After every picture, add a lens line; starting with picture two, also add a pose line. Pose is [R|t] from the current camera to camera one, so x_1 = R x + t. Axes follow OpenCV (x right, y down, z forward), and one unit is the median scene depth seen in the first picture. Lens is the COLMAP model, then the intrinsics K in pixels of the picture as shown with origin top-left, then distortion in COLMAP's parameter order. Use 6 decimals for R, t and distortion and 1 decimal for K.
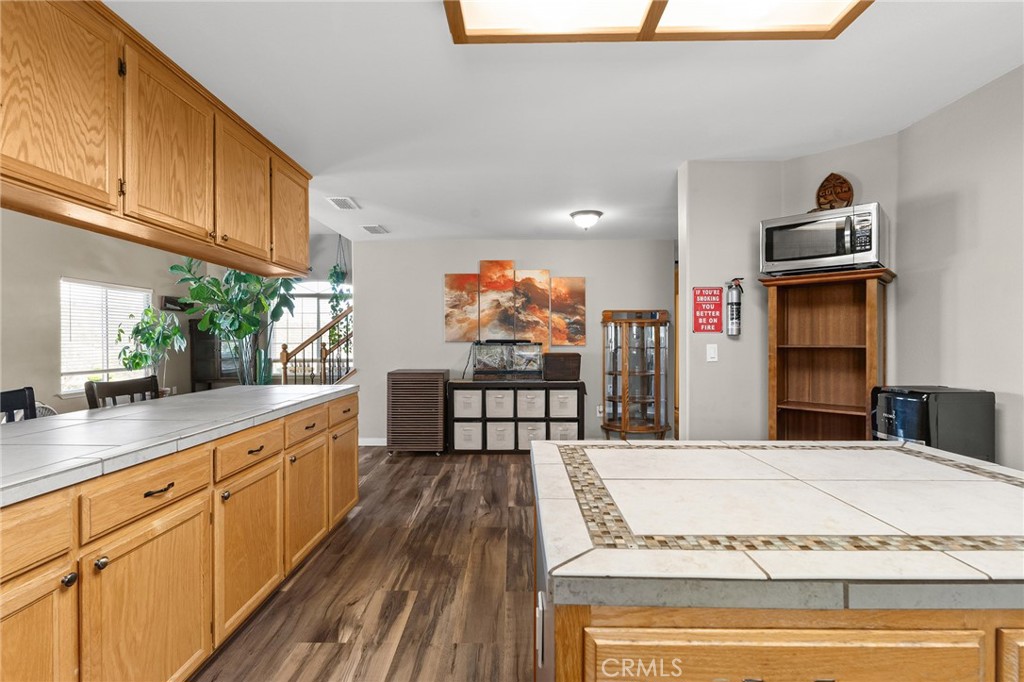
lens RADIAL K [[474.6, 0, 512.0], [0, 474.6, 341.0], [0, 0, 1]] dist [0.000129, 0.000084]
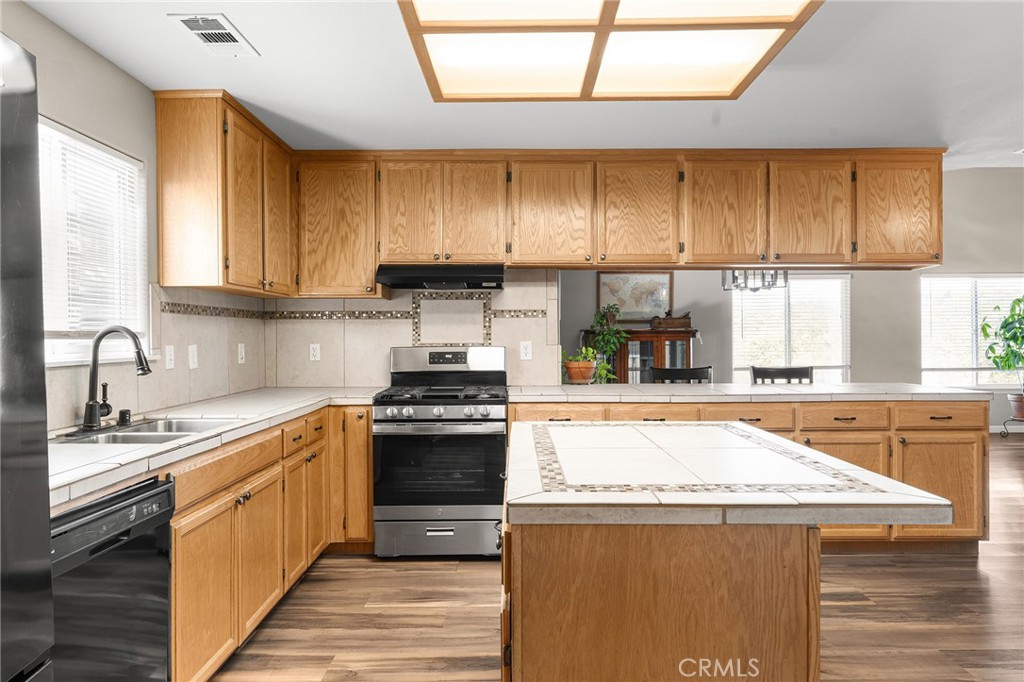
lens RADIAL K [[658.1, 0, 512.0], [0, 658.1, 341.0], [0, 0, 1]] dist [-0.000024, 0.000282]
pose [[0.000717, 0.002817, -0.999996, 1.068300], [0.005173, 0.999983, 0.002820, -0.000369], [0.999986, -0.005175, 0.000702, 0.274631]]
